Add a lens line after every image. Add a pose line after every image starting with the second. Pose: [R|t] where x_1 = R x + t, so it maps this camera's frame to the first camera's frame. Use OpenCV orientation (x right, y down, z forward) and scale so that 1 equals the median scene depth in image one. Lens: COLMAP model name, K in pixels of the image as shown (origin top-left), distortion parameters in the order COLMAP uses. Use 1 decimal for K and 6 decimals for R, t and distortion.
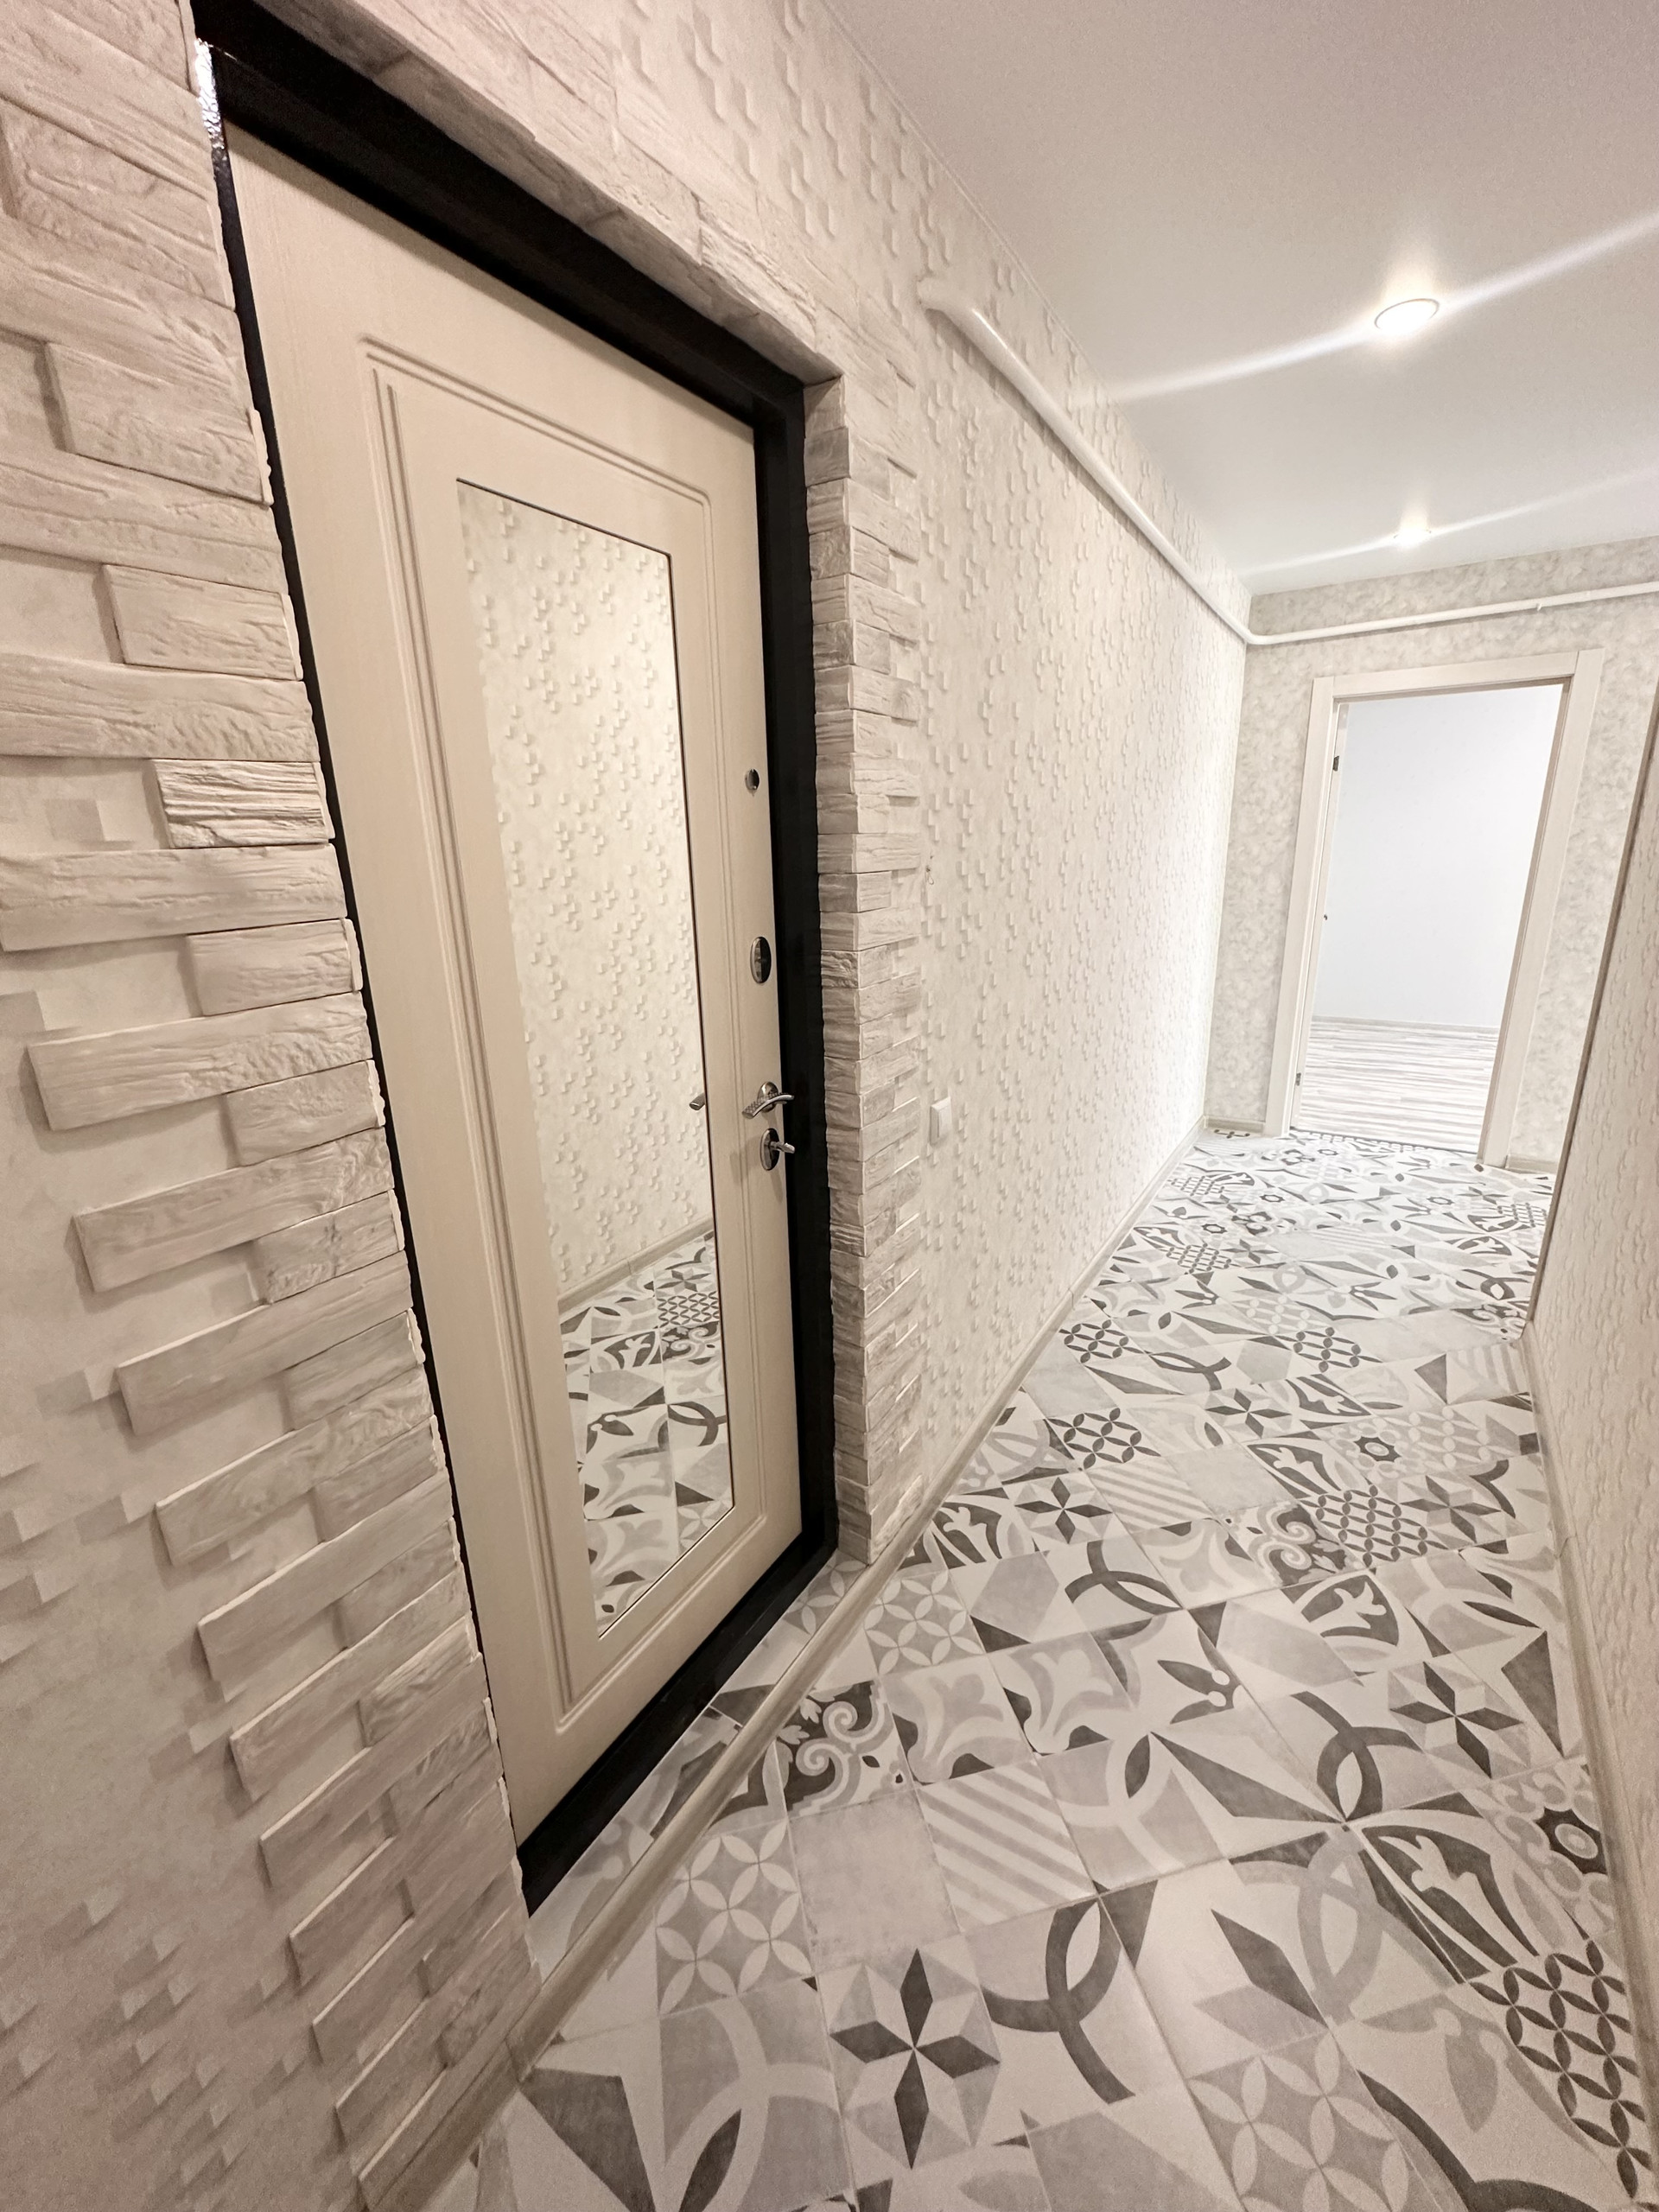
lens RADIAL K [[889.1, 0, 839.3], [0, 889.1, 1107.1], [0, 0, 1]] dist [-0.001588, 0.000265]
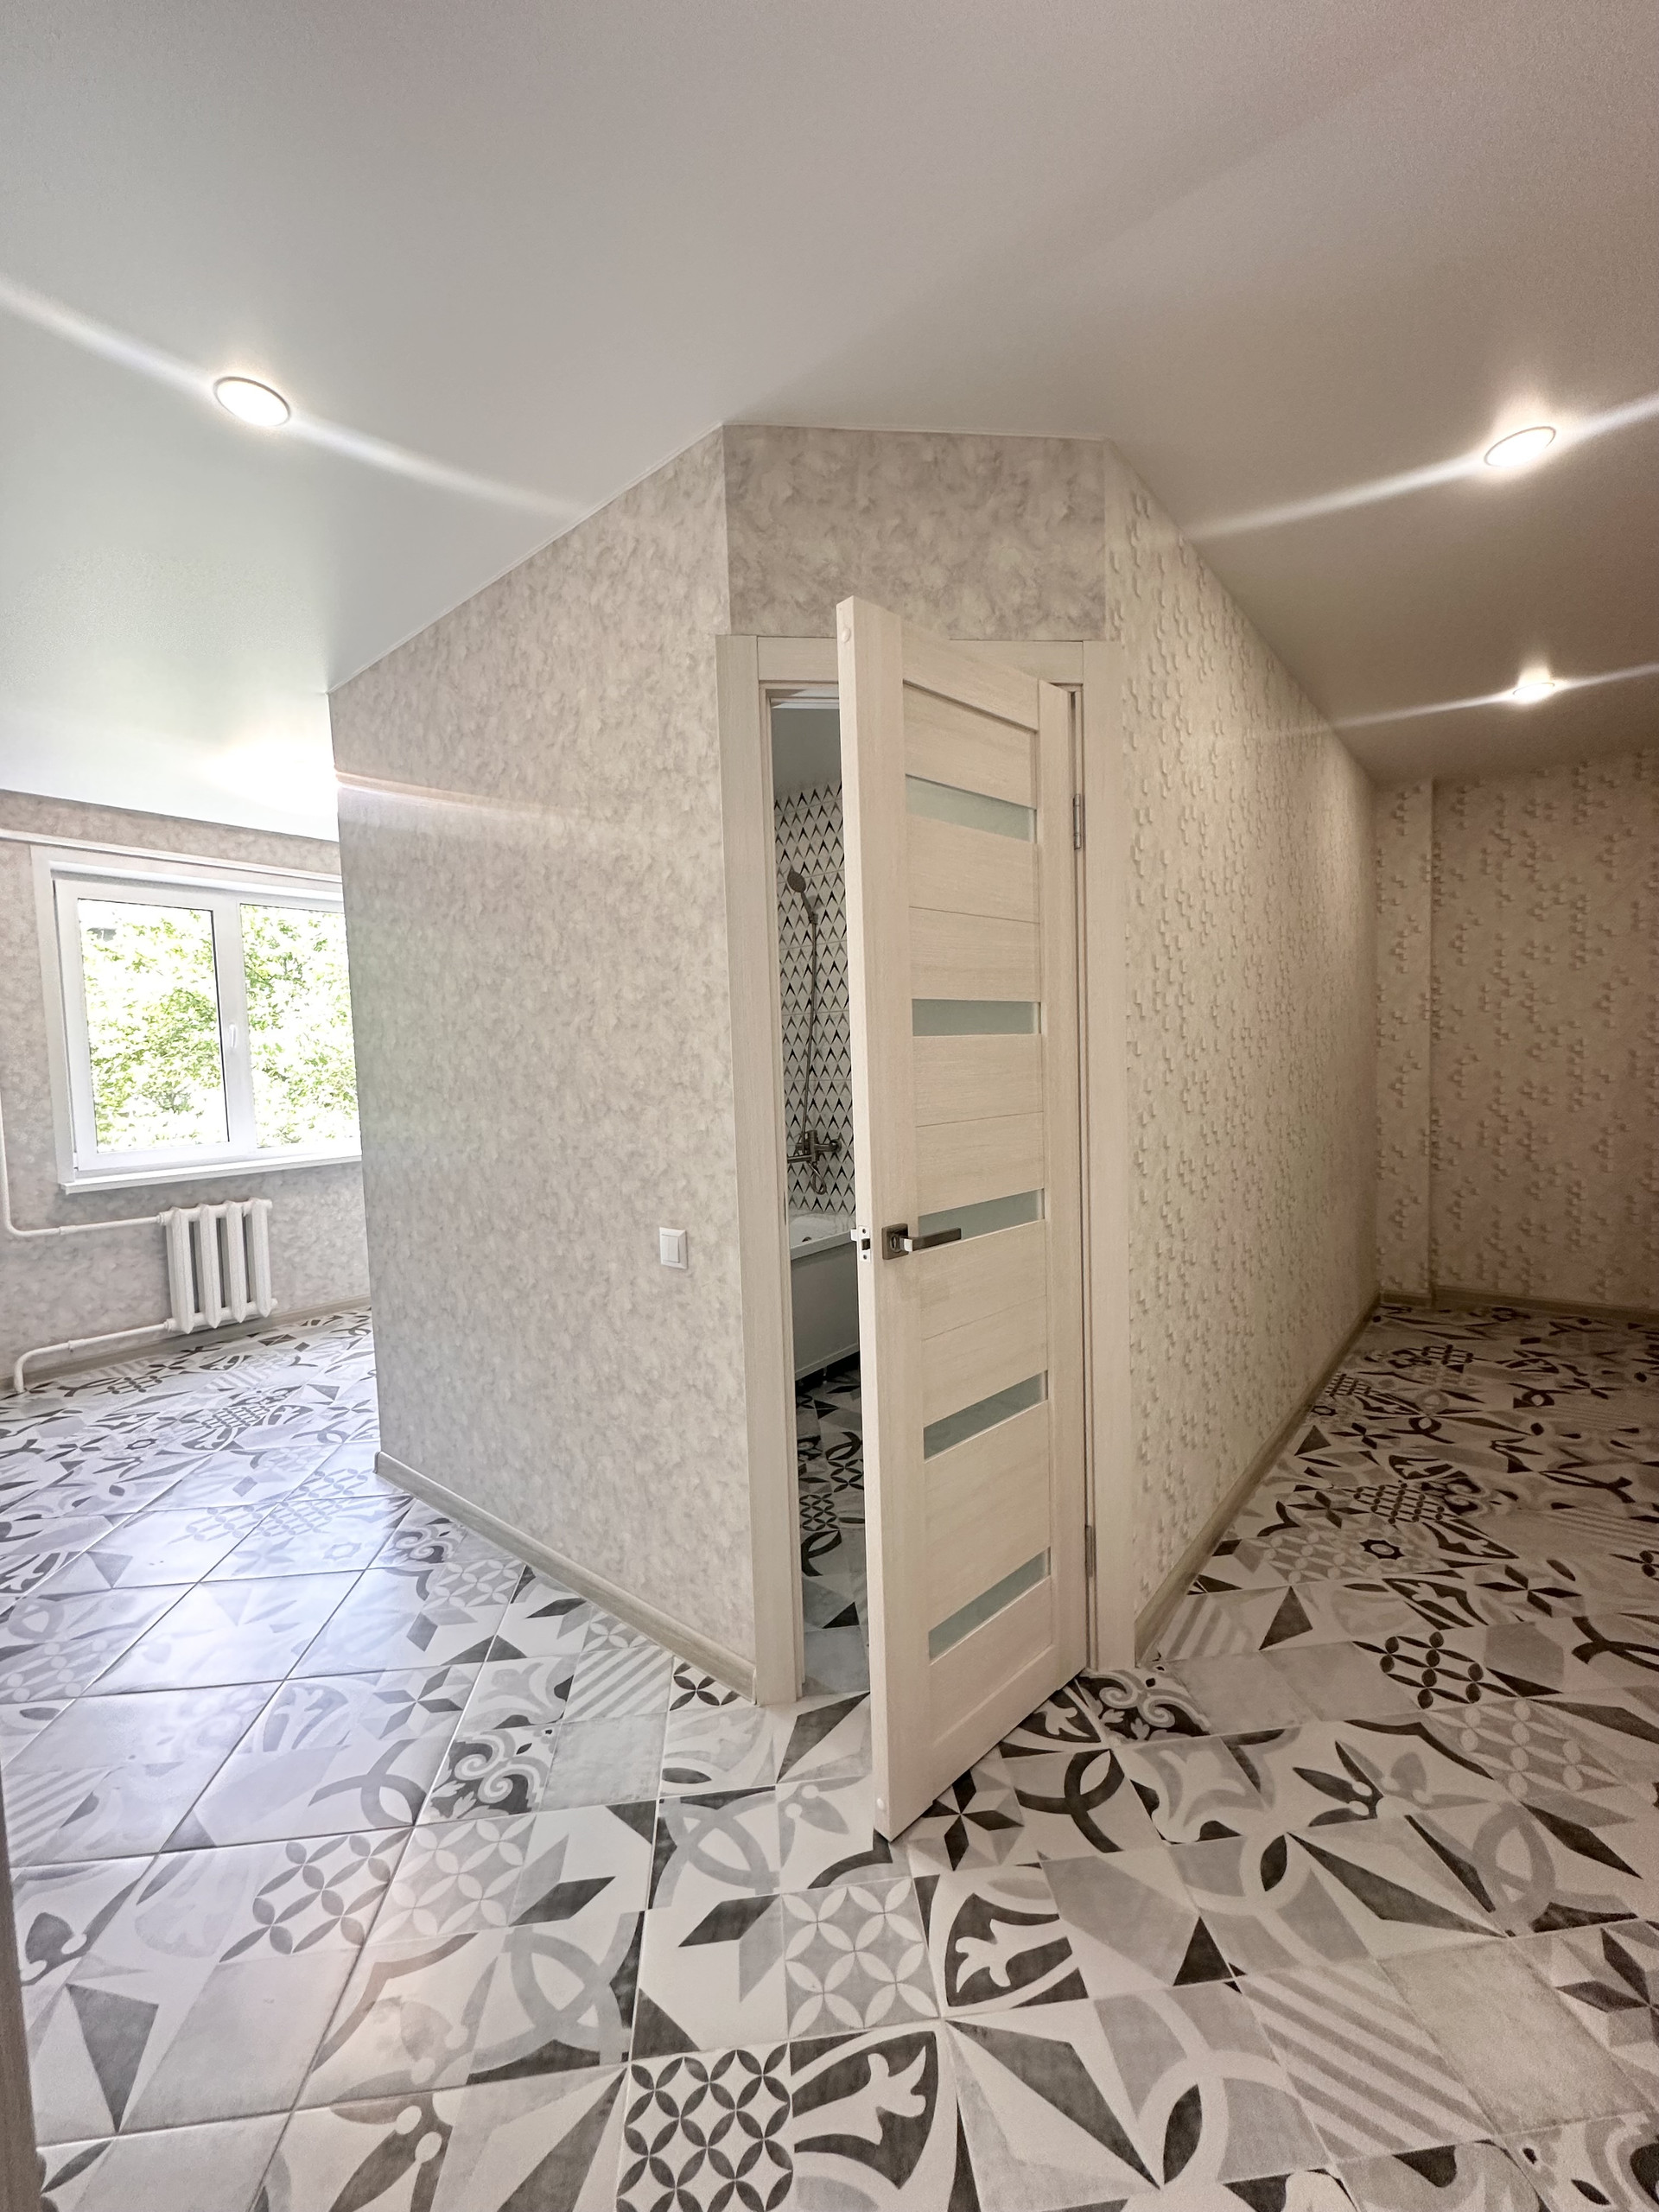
lens RADIAL K [[889.1, 0, 825.7], [0, 889.1, 1107.8], [0, 0, 1]] dist [-0.001588, 0.000265]
pose [[-0.990381, 0.053602, 0.127561, 1.020775], [0.093543, 0.938695, 0.331816, -0.473173], [-0.101955, 0.340557, -0.934680, 1.744574]]
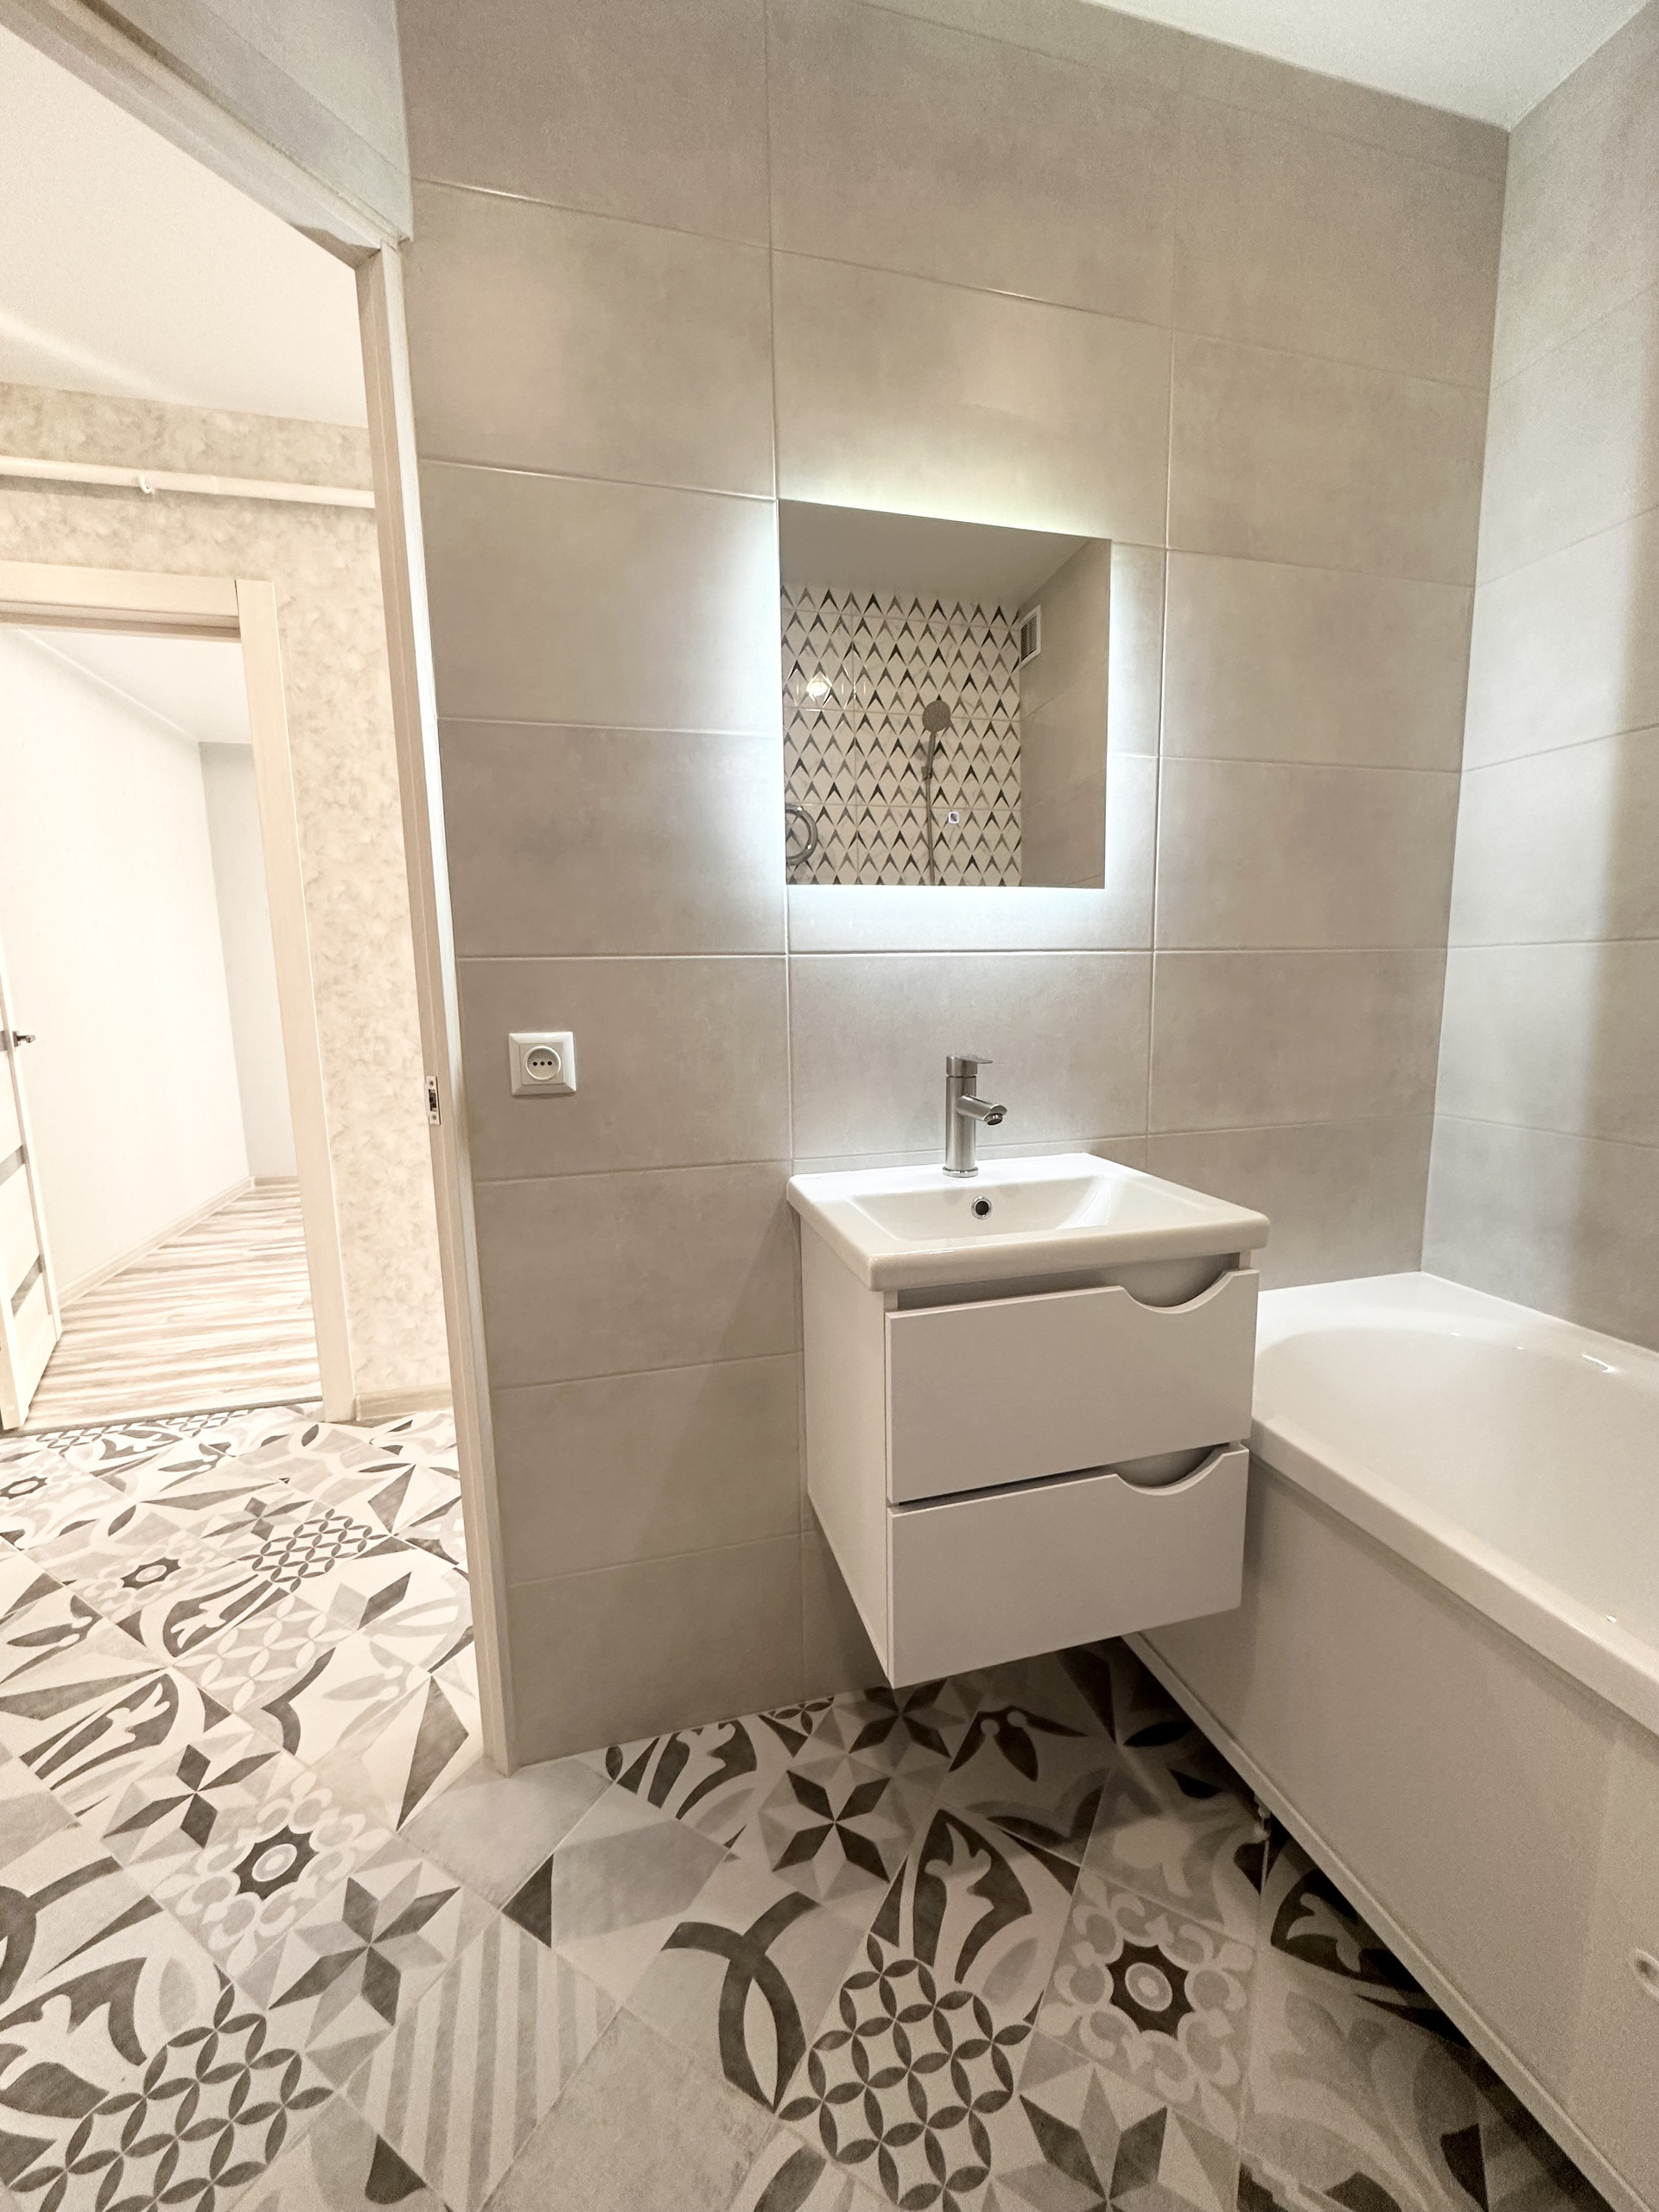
lens RADIAL K [[889.1, 0, 825.0], [0, 889.1, 1103.8], [0, 0, 1]] dist [-0.001588, 0.000265]
pose [[0.677870, -0.092595, 0.729328, 0.935625], [0.208073, 0.975639, -0.069526, -0.056332], [-0.705123, 0.198883, 0.680623, 0.555109]]
